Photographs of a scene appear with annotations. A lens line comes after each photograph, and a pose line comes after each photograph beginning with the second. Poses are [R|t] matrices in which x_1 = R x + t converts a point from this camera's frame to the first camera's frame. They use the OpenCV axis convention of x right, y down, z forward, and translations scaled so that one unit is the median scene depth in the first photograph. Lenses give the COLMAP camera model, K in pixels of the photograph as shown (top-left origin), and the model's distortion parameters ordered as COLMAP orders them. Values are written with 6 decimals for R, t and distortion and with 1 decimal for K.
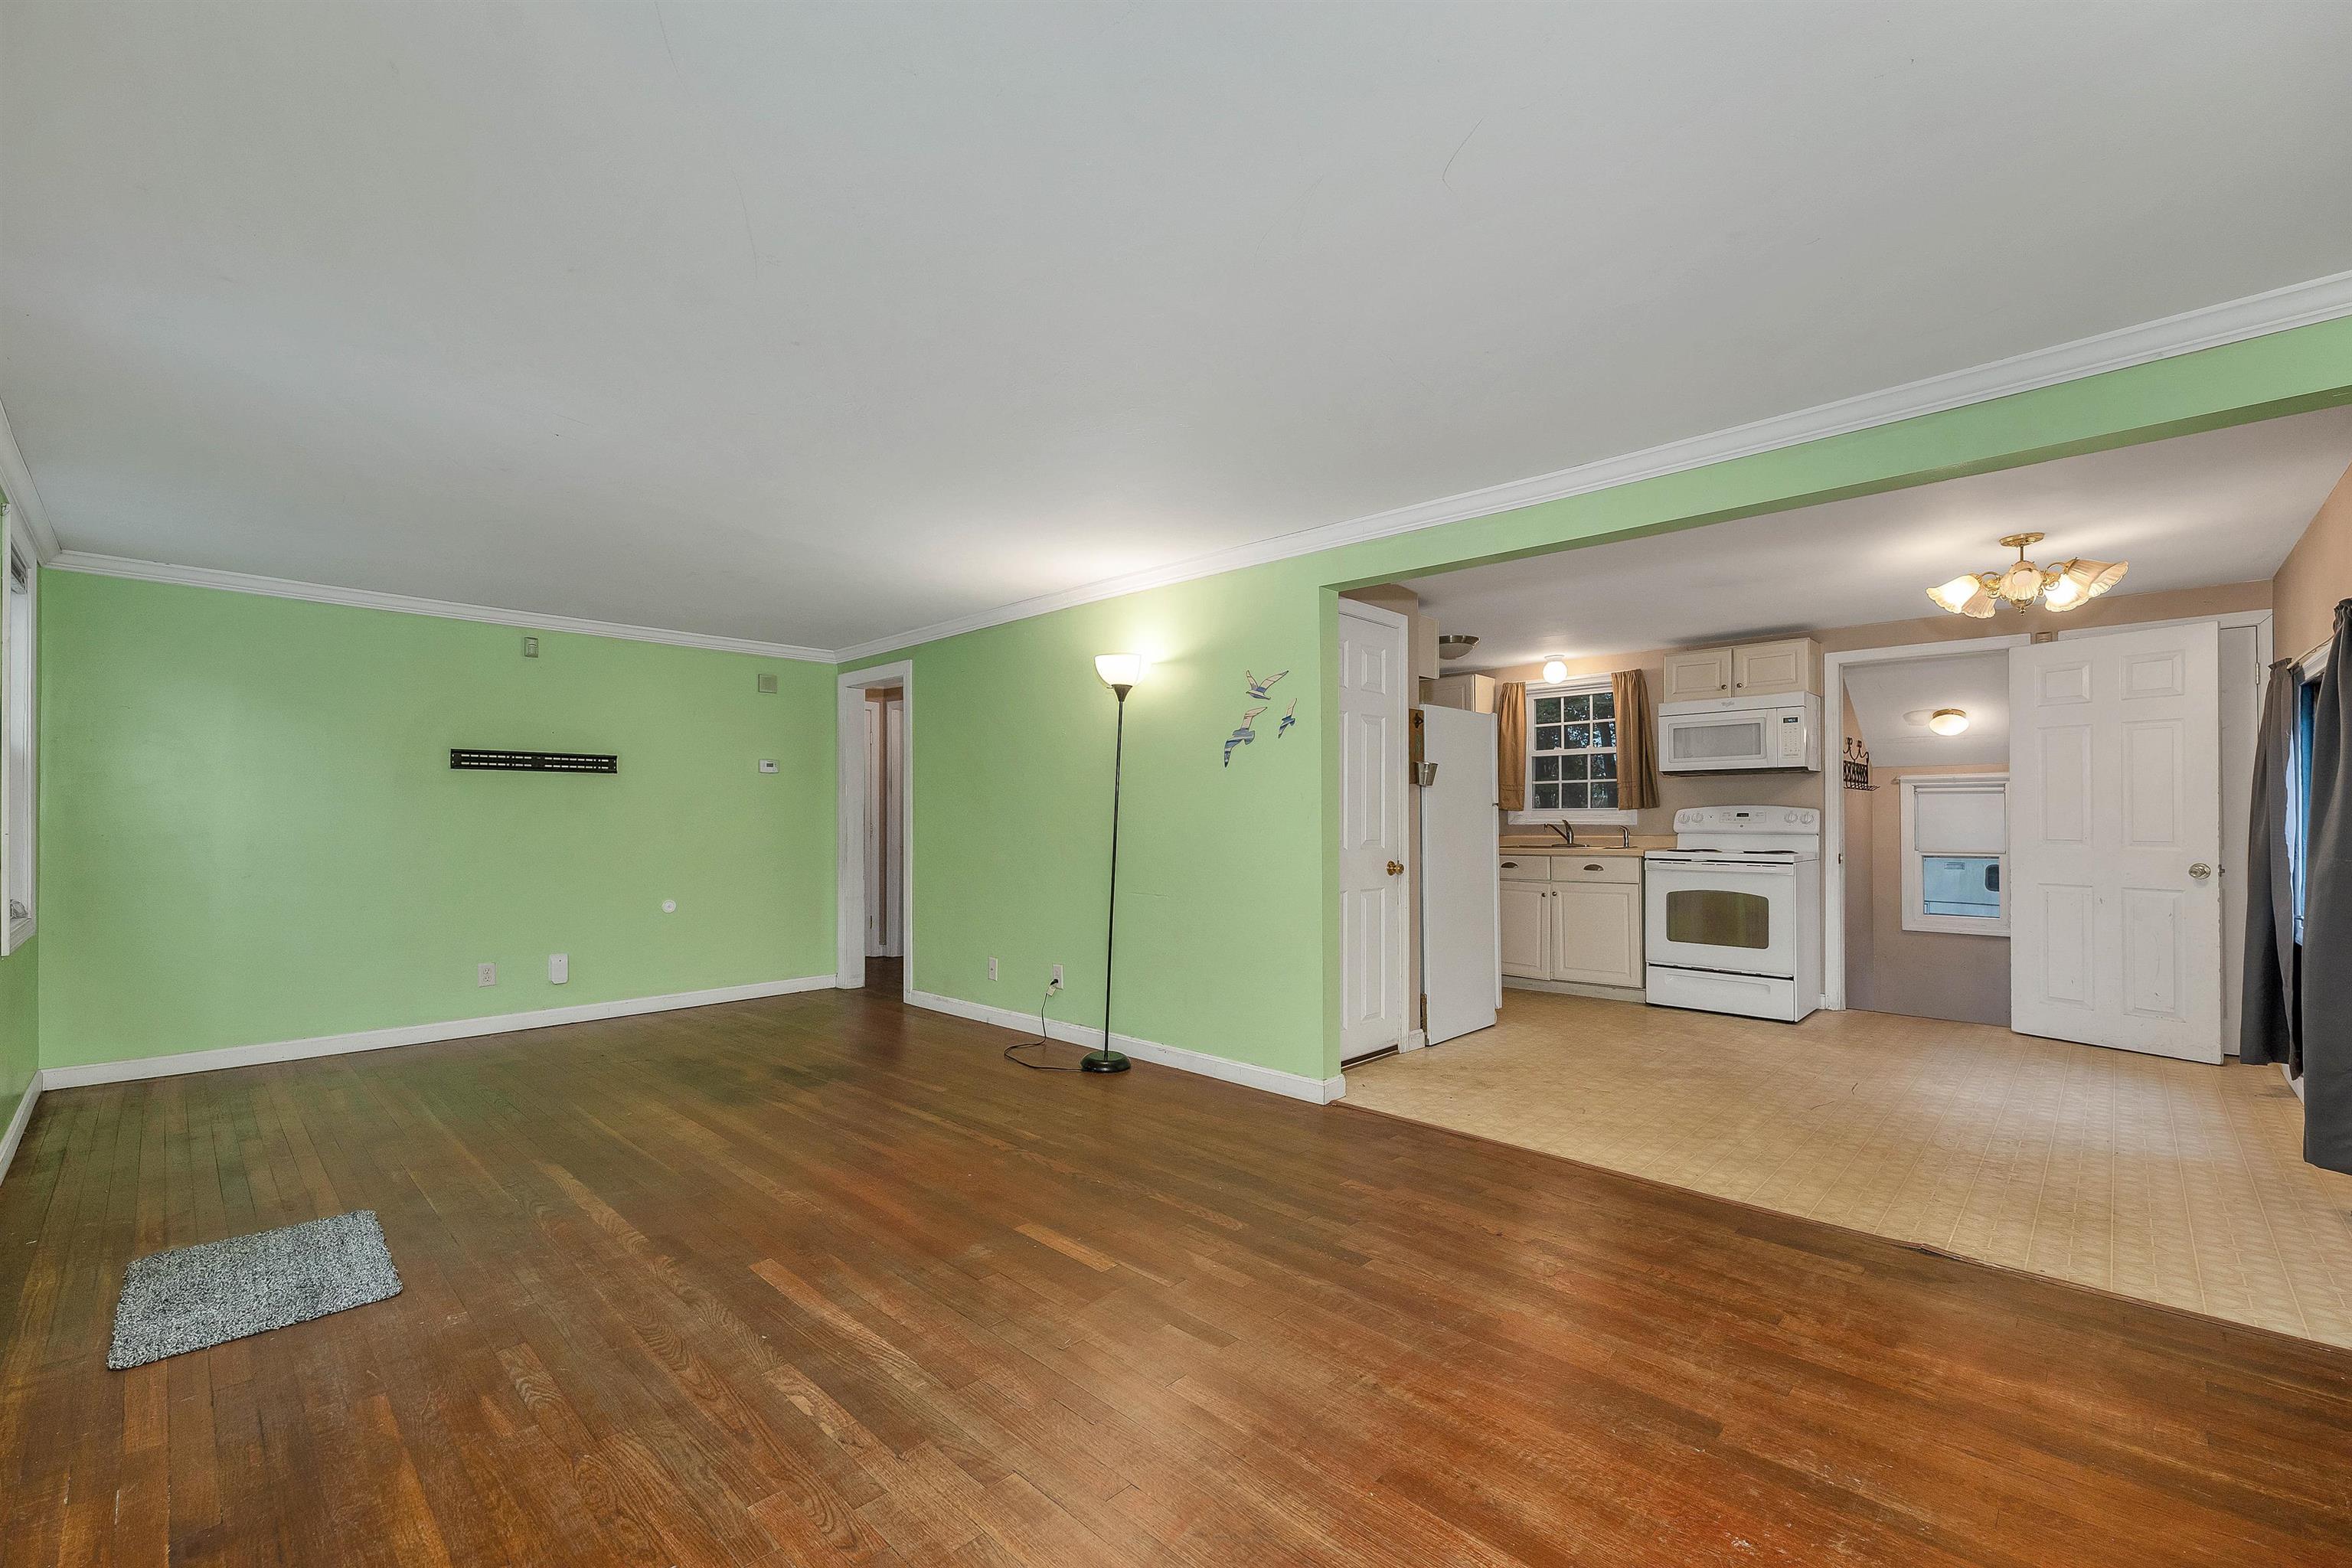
lens RADIAL K [[974.8, 0, 1182.5], [0, 974.8, 810.8], [0, 0, 1]] dist [-0.000150, 0.000621]
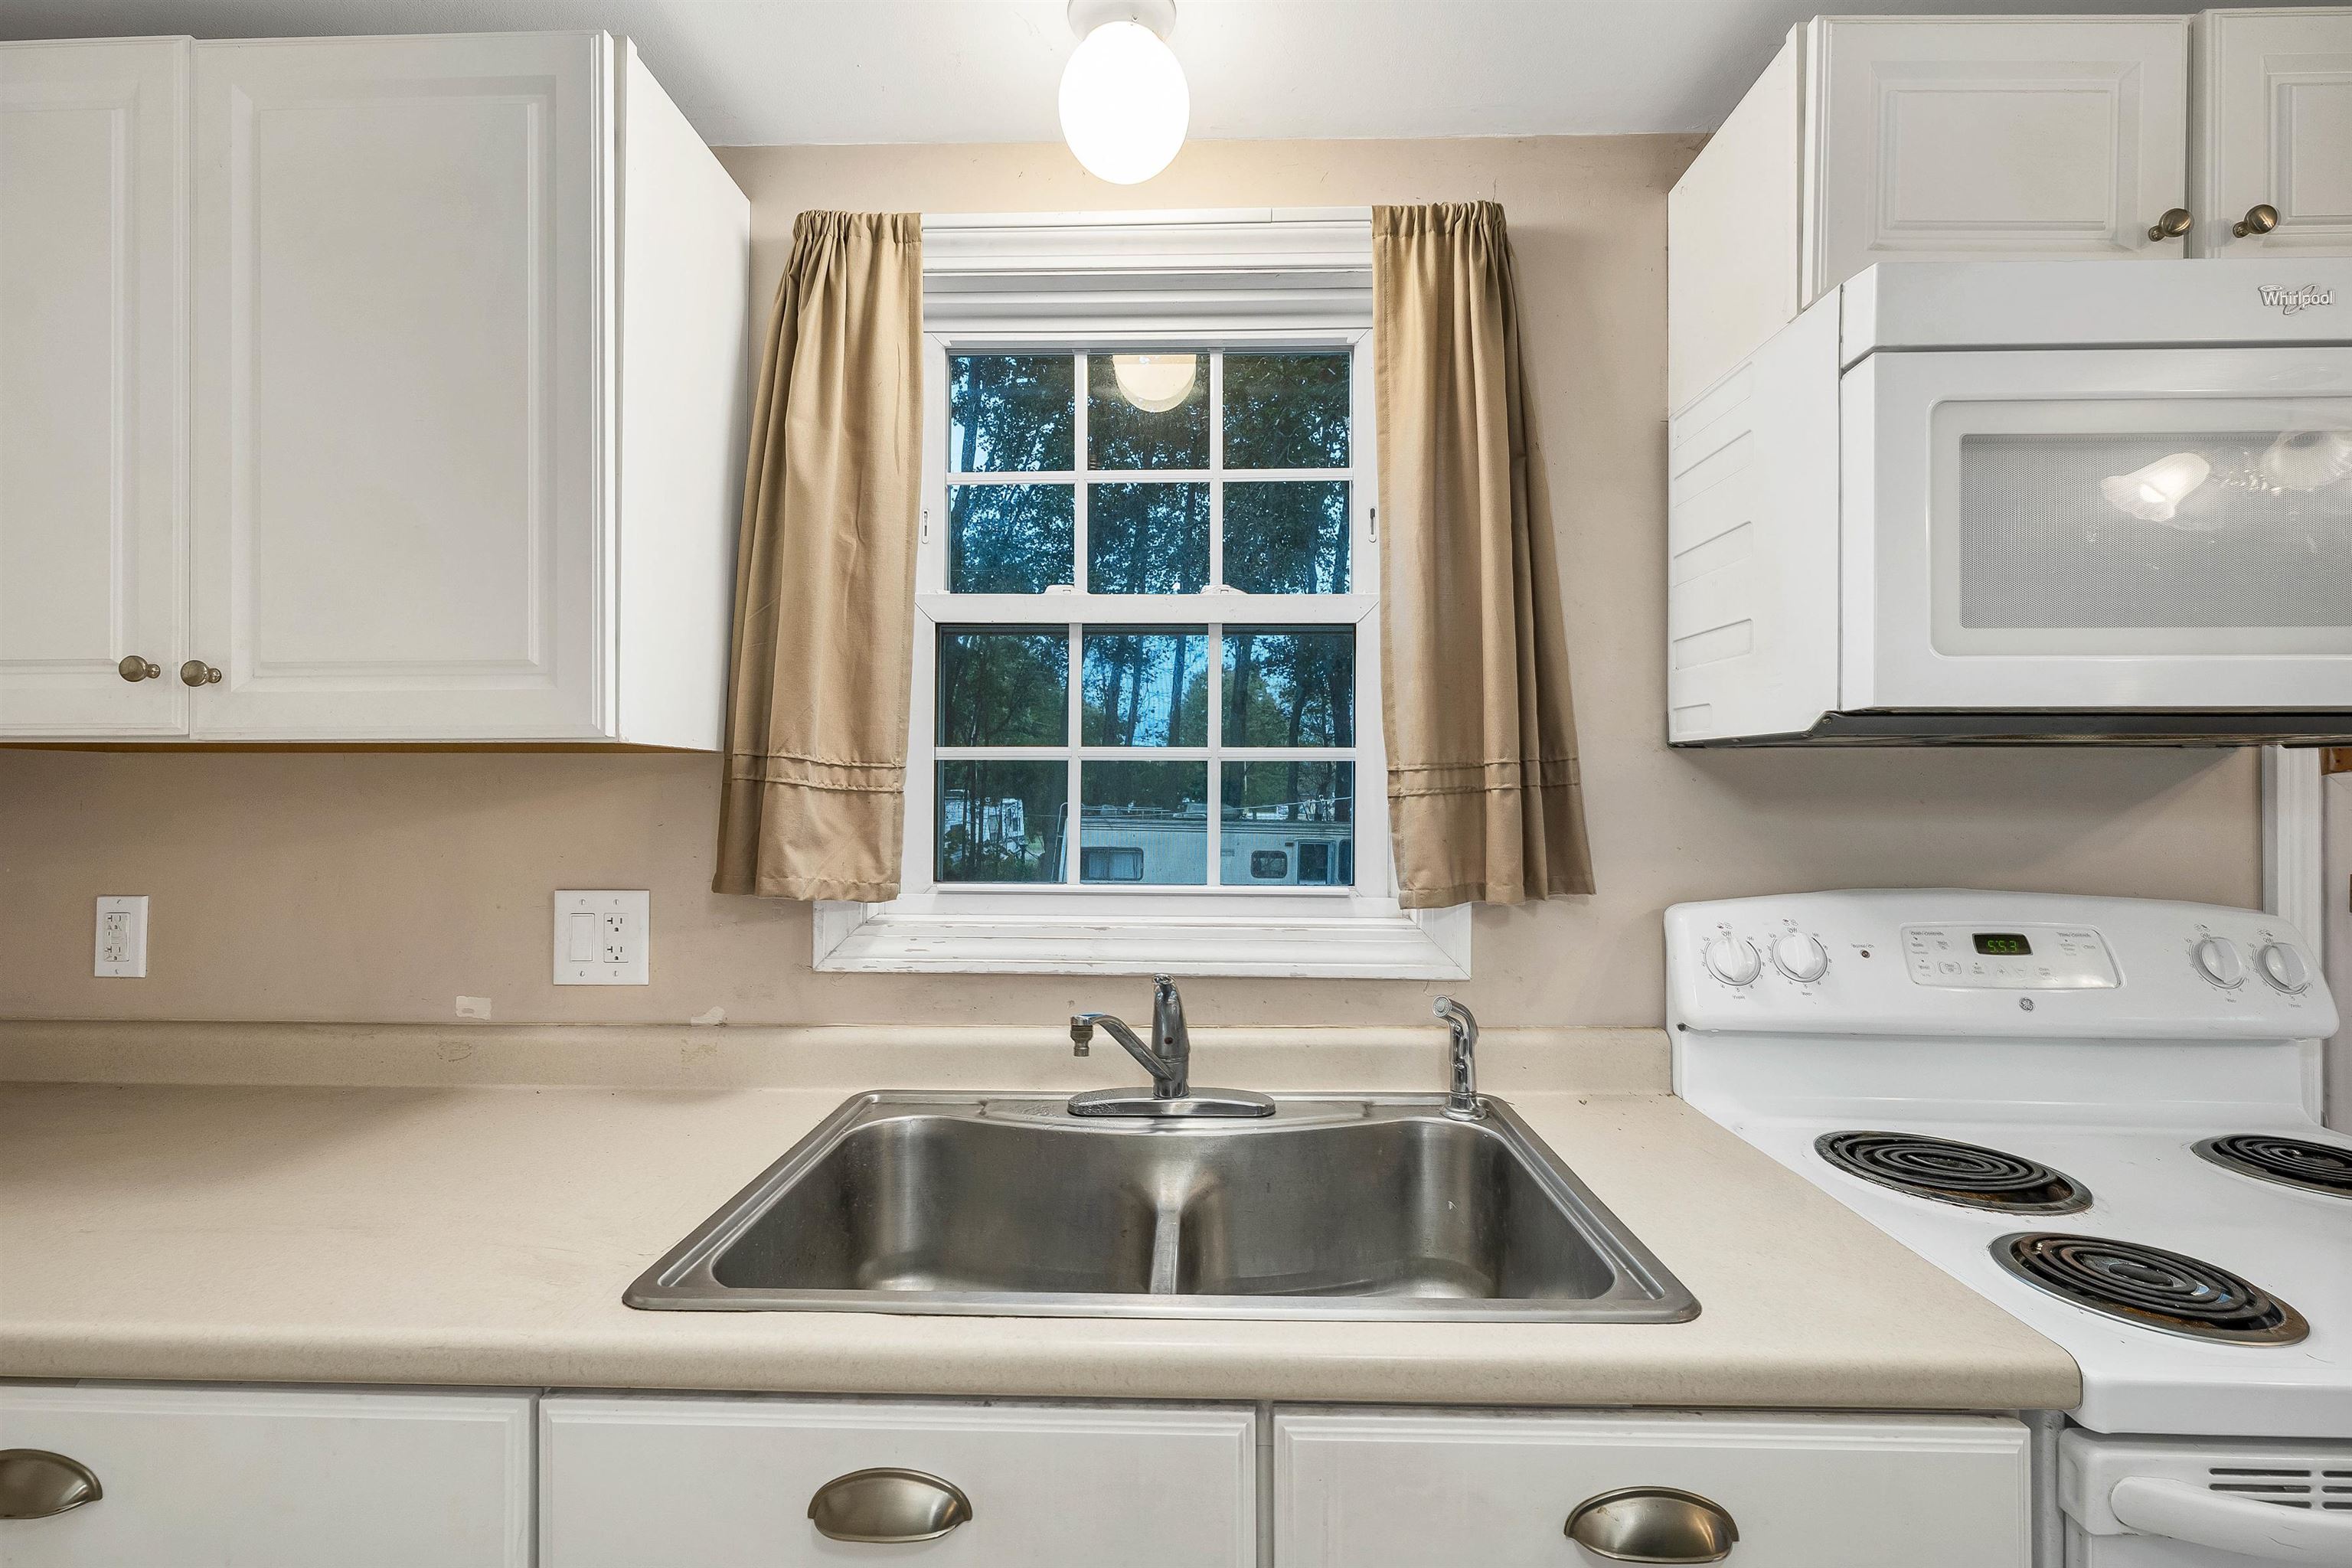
lens RADIAL K [[997.8, 0, 1174.4], [0, 997.8, 782.0], [0, 0, 1]] dist [0.001097, 0.000190]
pose [[0.741456, 0.008650, 0.670946, 0.401458], [-0.011086, 0.999938, -0.000640, -0.036434], [-0.670910, -0.006963, 0.741506, 1.271209]]
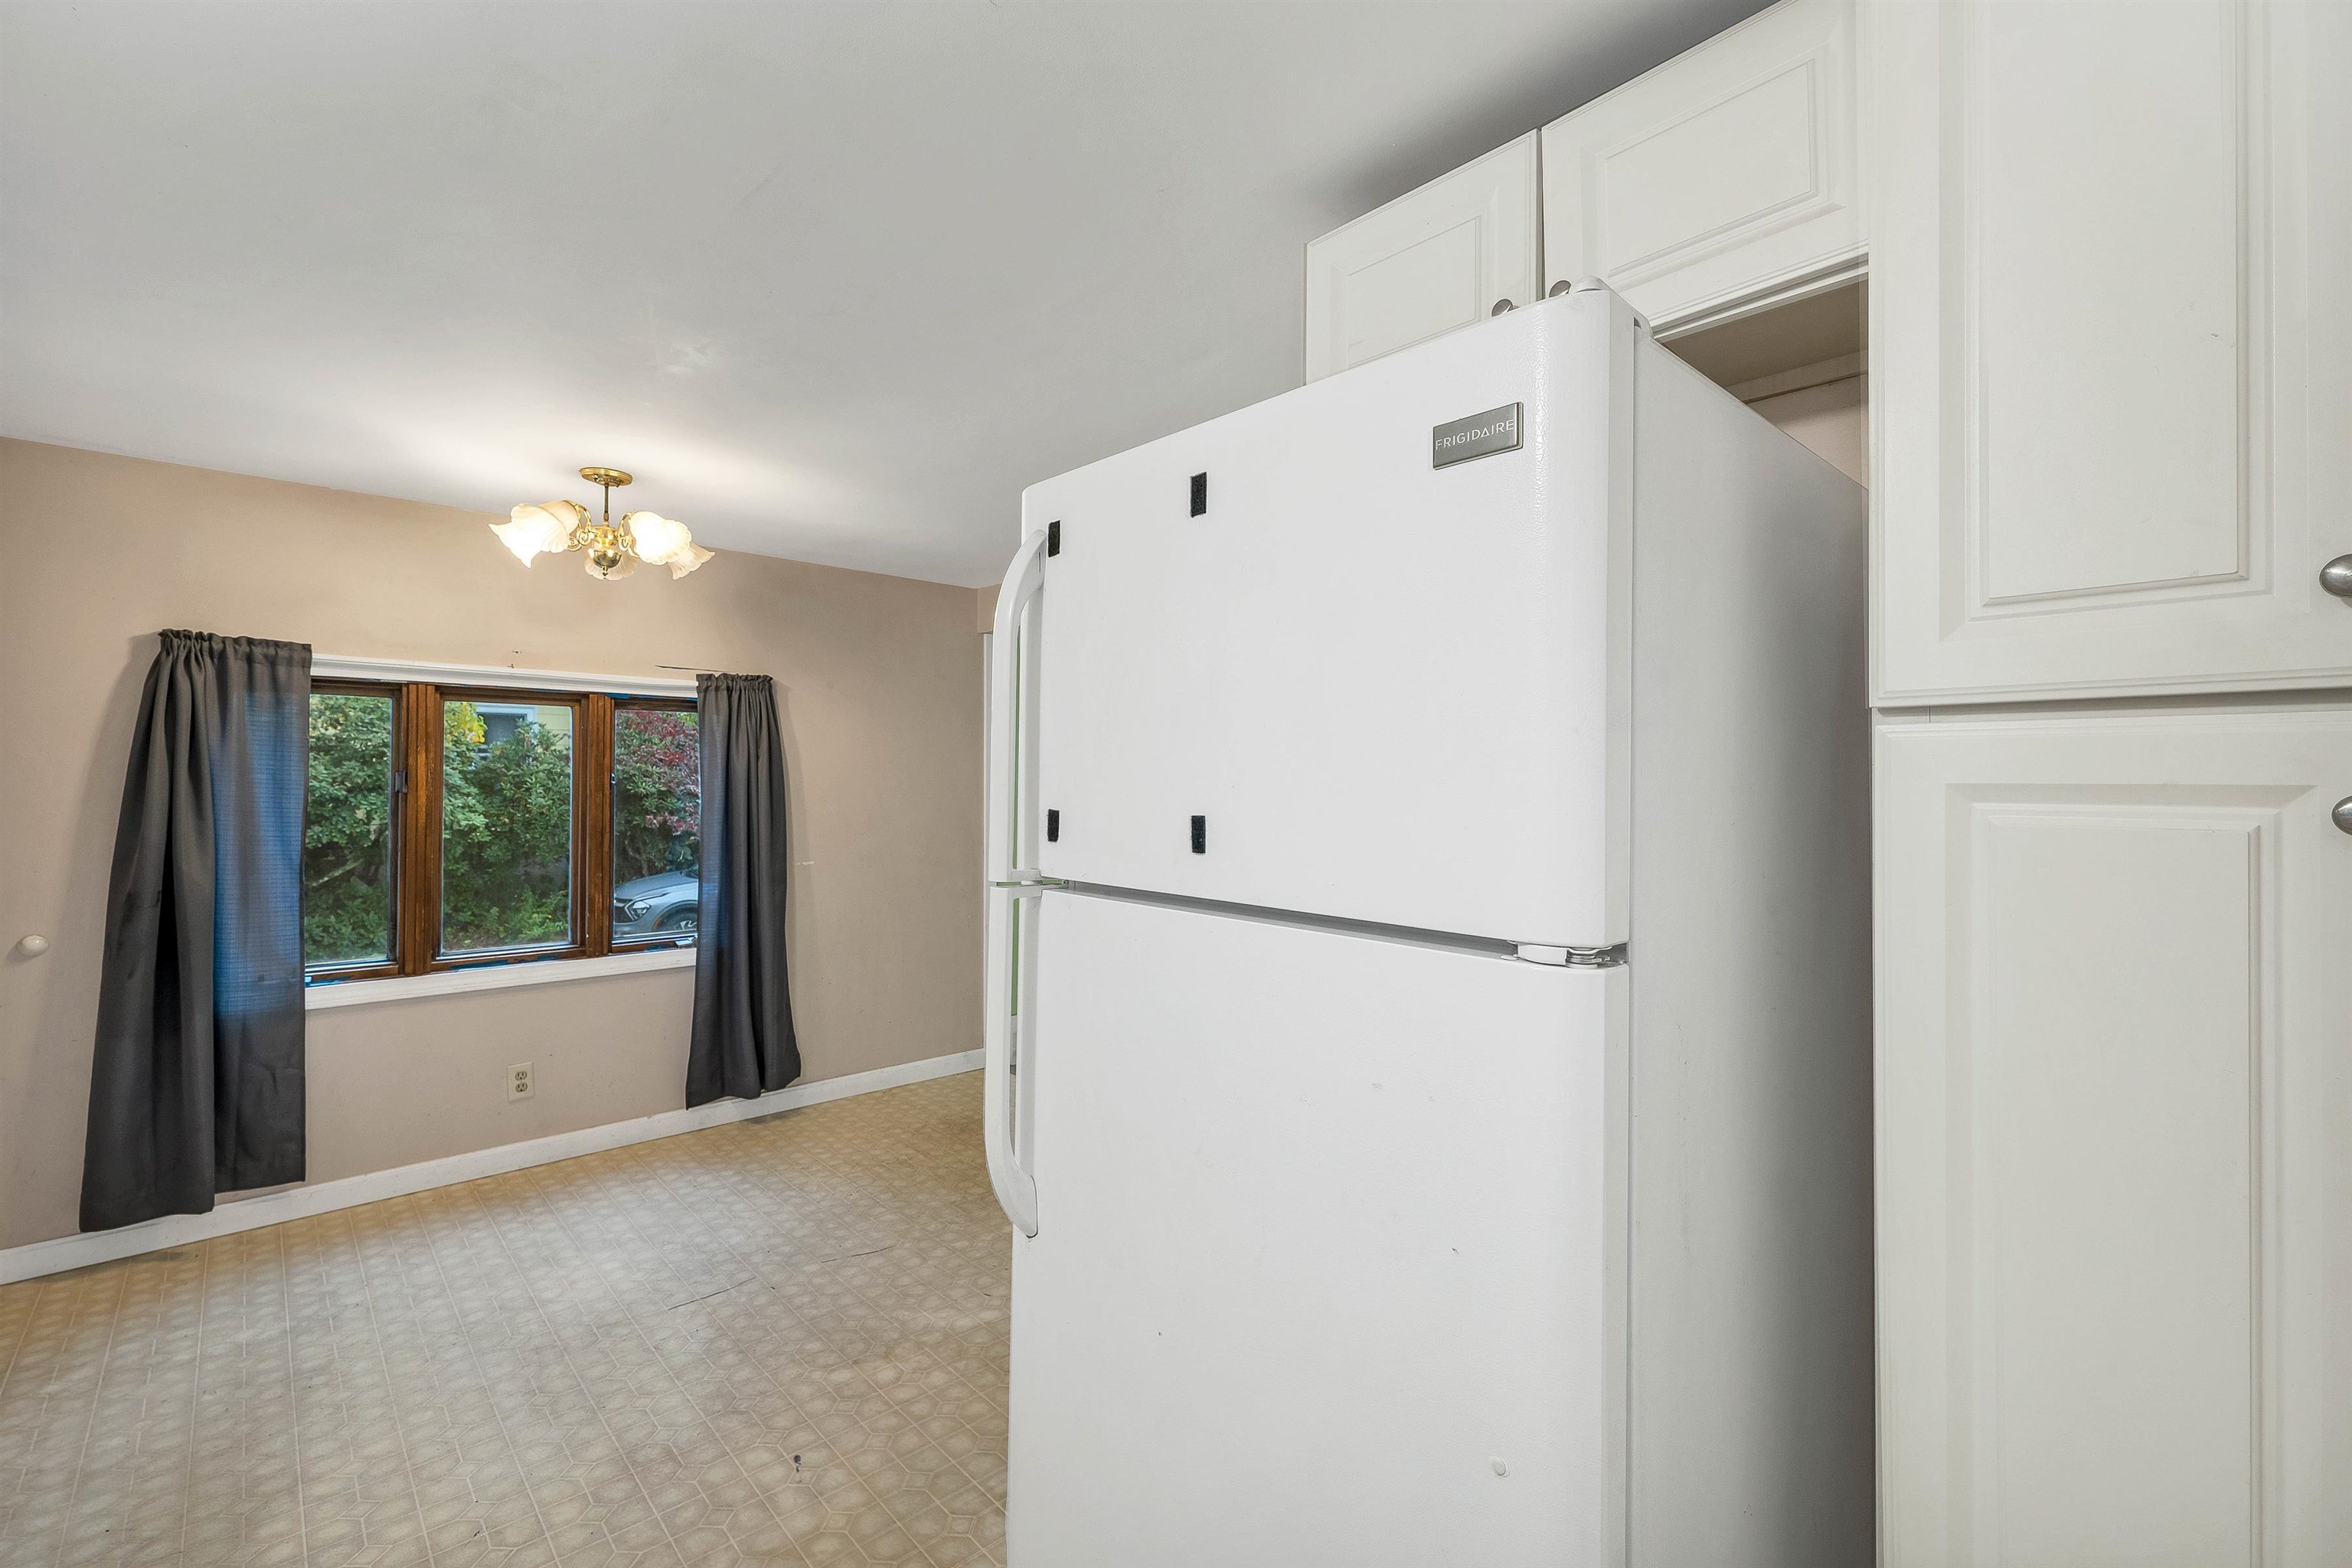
lens RADIAL K [[1004.0, 0, 1176.0], [0, 1004.0, 804.0], [0, 0, 1]] dist [0.000607, 0.000422]
pose [[-0.998131, -0.002133, 0.061069, 0.322728], [-0.001595, 0.999959, 0.008858, -0.029761], [-0.061085, 0.008744, -0.998094, 1.461455]]
